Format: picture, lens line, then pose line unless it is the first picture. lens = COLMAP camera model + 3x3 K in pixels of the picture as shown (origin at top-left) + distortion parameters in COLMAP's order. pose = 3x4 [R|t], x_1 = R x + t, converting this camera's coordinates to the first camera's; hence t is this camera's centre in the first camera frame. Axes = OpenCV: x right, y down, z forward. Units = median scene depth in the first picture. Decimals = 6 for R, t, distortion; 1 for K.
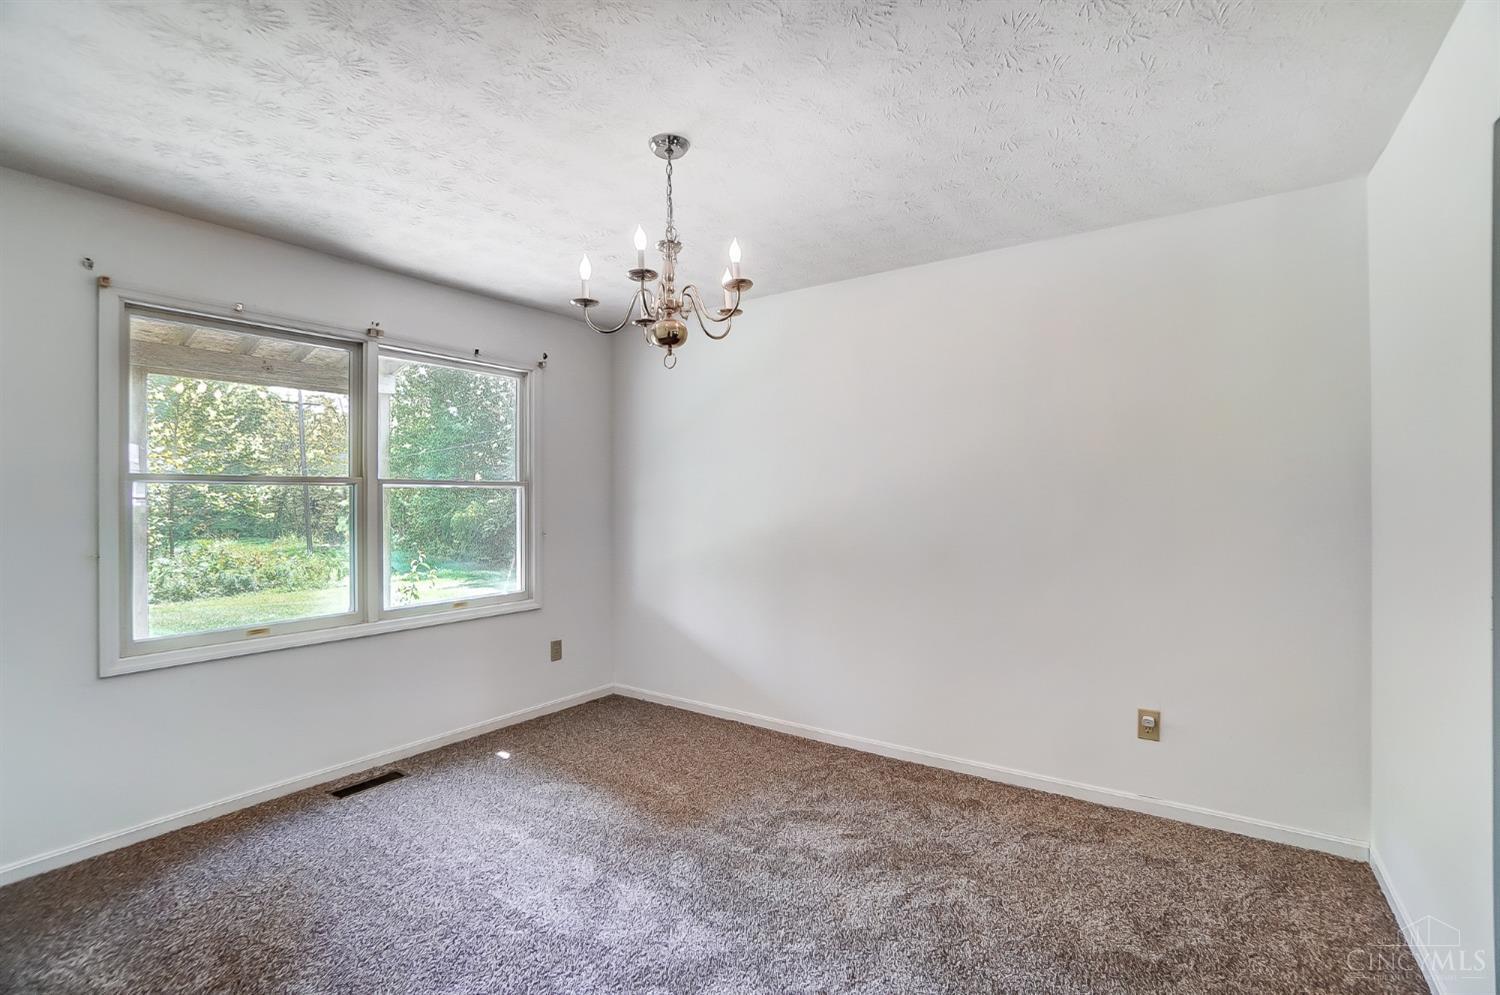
lens RADIAL K [[643.2, 0, 750.0], [0, 643.2, 497.5], [0, 0, 1]] dist [-0.071319, 0.025579]
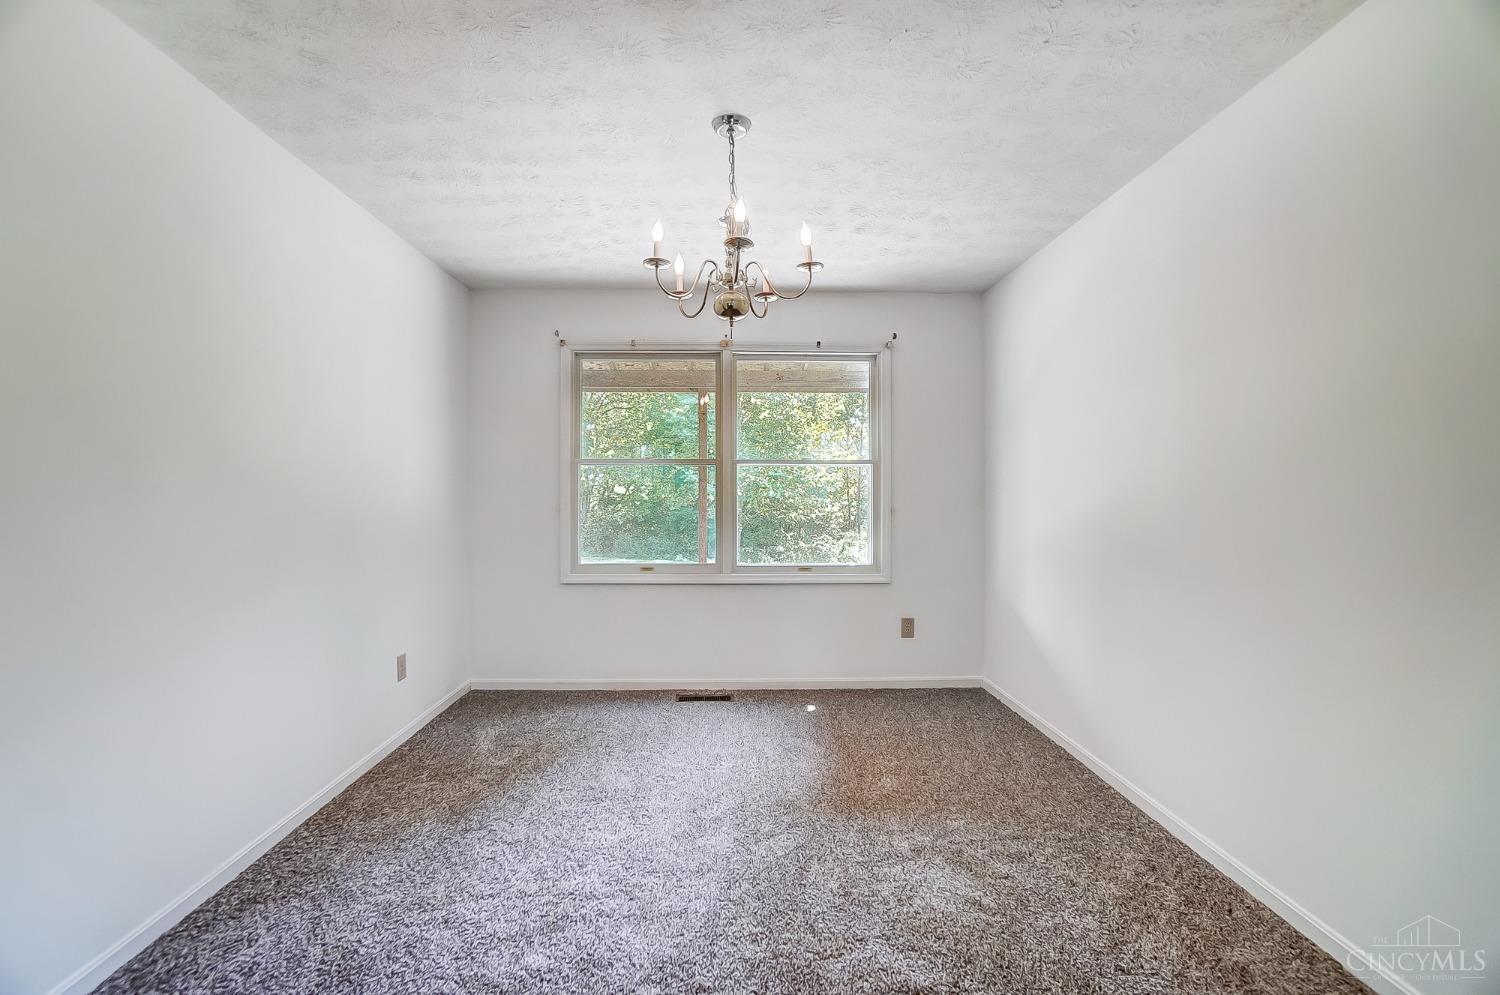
lens RADIAL K [[643.9, 0, 742.8], [0, 643.9, 480.4], [0, 0, 1]] dist [-0.042666, 0.000258]
pose [[0.622871, -0.005152, -0.782308, 0.454014], [-0.000586, 0.999975, -0.007051, 0.022893], [0.782324, 0.004850, 0.622852, 0.236848]]
